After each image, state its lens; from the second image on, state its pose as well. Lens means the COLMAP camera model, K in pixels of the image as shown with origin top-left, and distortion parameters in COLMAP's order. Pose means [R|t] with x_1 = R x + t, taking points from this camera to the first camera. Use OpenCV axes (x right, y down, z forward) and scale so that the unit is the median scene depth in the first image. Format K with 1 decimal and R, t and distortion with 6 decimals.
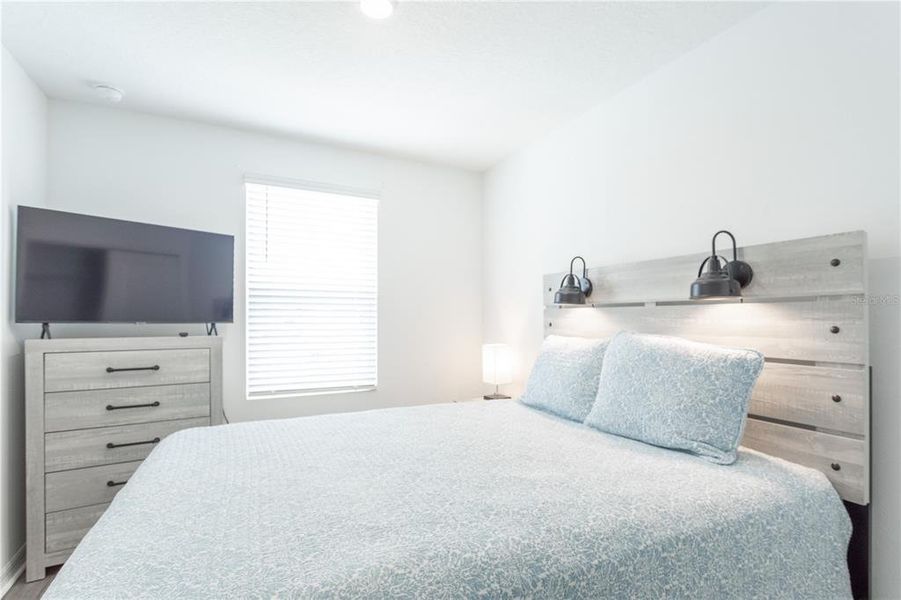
lens RADIAL K [[447.4, 0, 498.6], [0, 447.4, 319.7], [0, 0, 1]] dist [-0.007128, -0.000164]
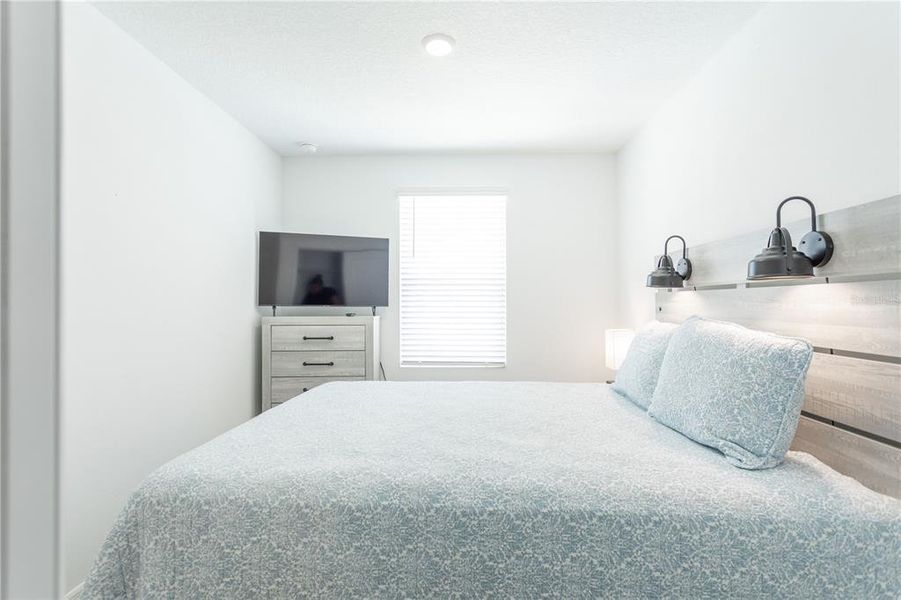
lens RADIAL K [[442.5, 0, 453.0], [0, 442.5, 302.0], [0, 0, 1]] dist [0.002274, 0.000538]
pose [[0.869446, -0.002261, -0.494023, 0.356700], [0.000449, 0.999993, -0.003787, -0.000160], [0.494028, 0.003071, 0.869440, -0.035076]]
